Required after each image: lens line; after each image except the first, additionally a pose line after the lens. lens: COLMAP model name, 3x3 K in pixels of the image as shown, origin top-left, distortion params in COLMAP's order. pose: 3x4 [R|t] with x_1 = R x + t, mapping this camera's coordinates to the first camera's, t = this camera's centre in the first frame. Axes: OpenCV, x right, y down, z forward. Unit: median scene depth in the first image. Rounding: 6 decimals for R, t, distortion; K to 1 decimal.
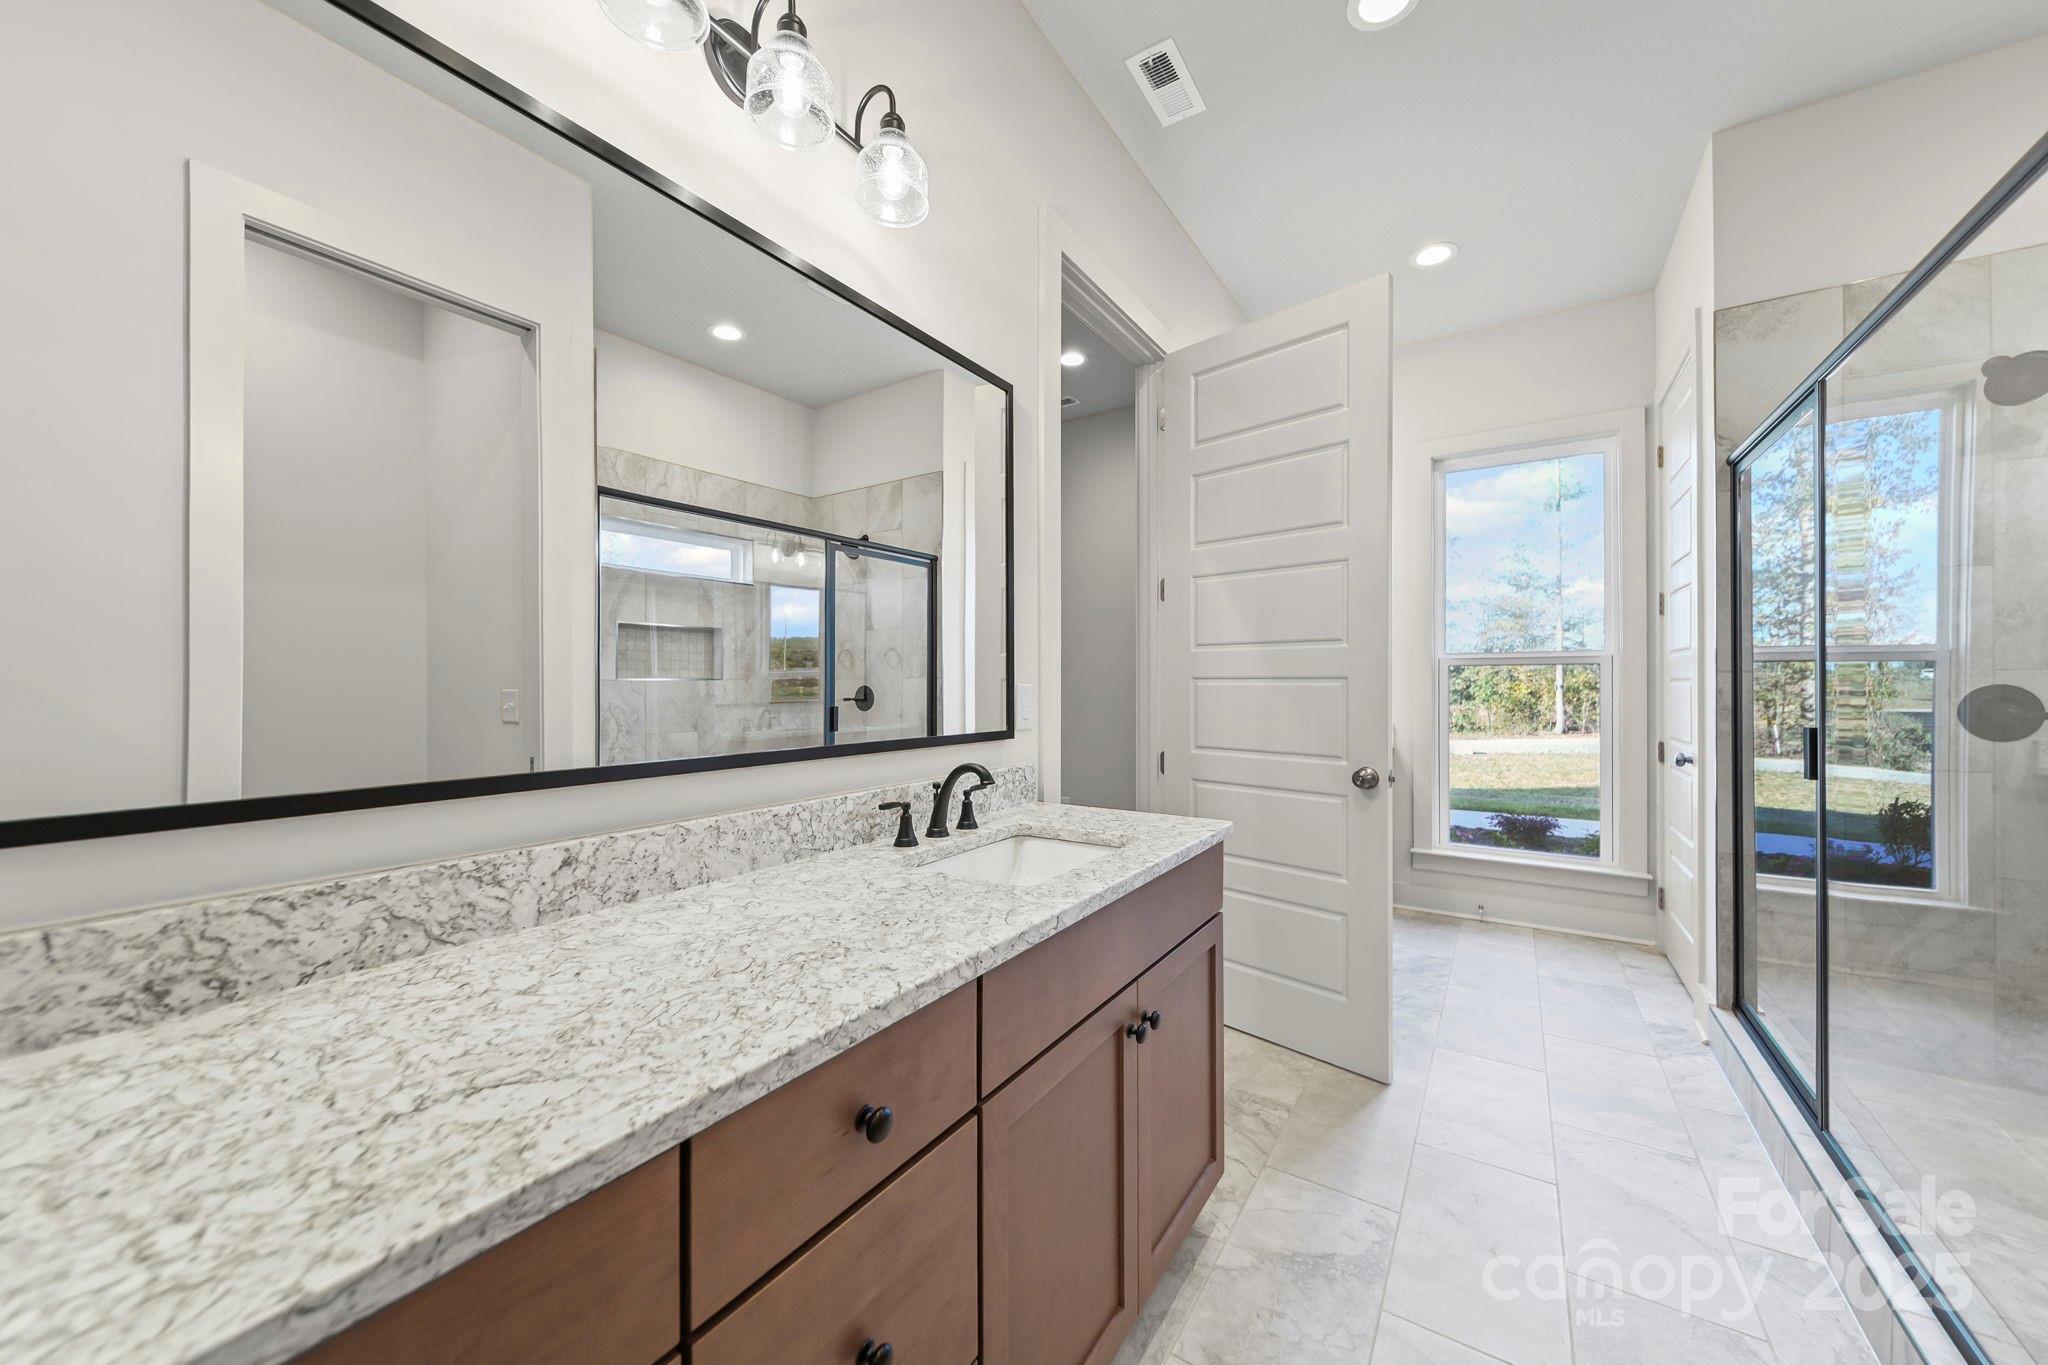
lens RADIAL K [[812.9, 0, 1024.0], [0, 812.9, 682.5], [0, 0, 1]] dist [0.000185, 0.000038]
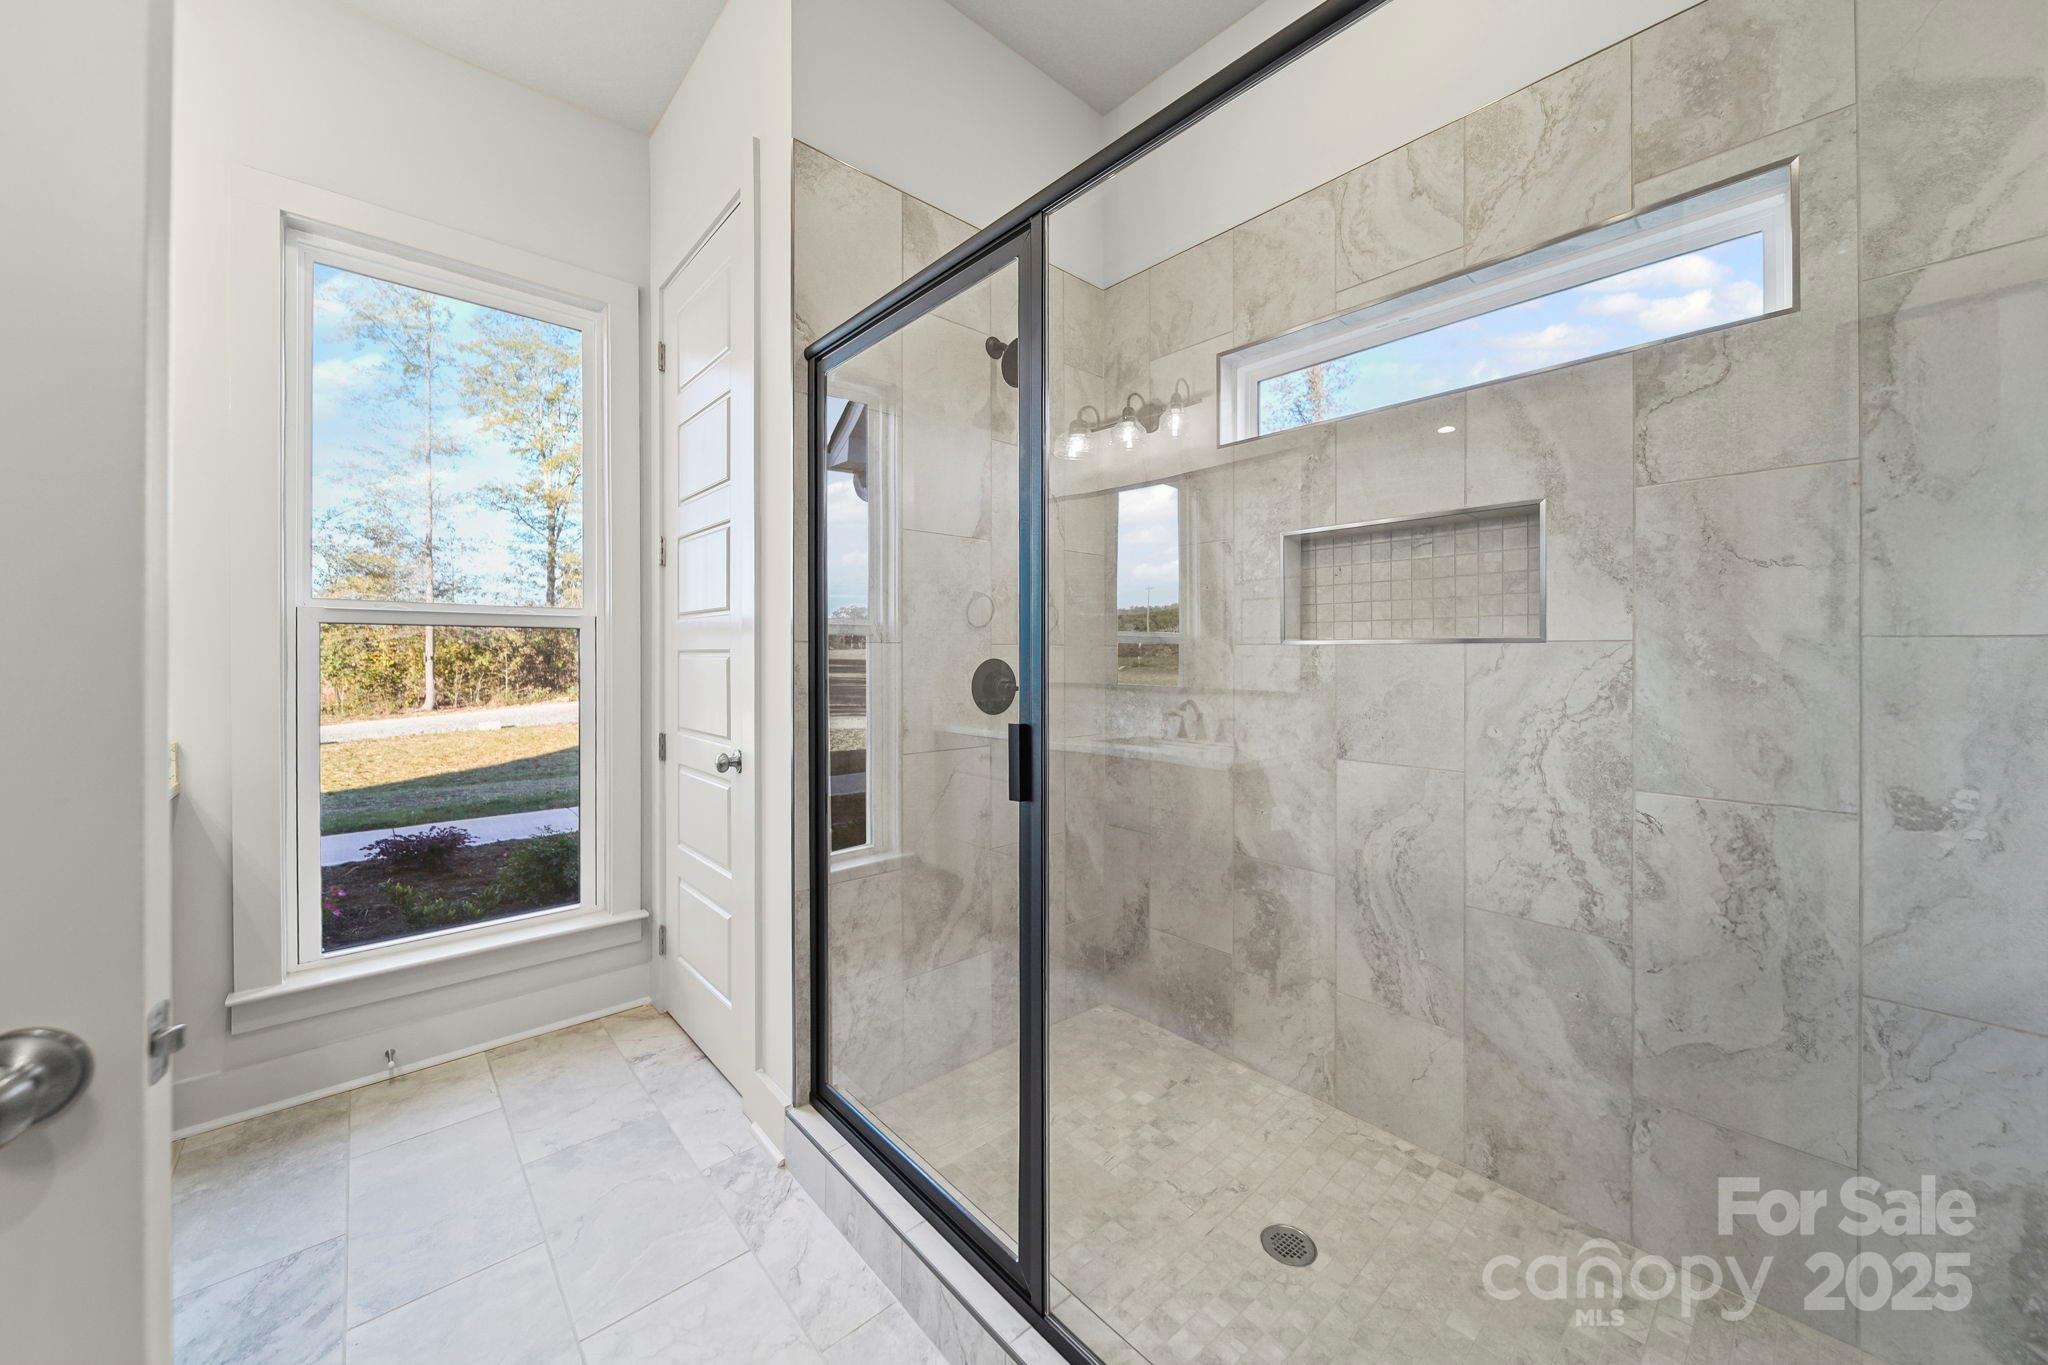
lens RADIAL K [[745.0, 0, 1018.7], [0, 745.0, 655.7], [0, 0, 1]] dist [0.000825, 0.000000]
pose [[0.293578, 0.000671, 0.955935, 0.192461], [-0.004057, 0.999992, 0.000544, -0.000860], [-0.955926, -0.004038, 0.293578, 0.424164]]
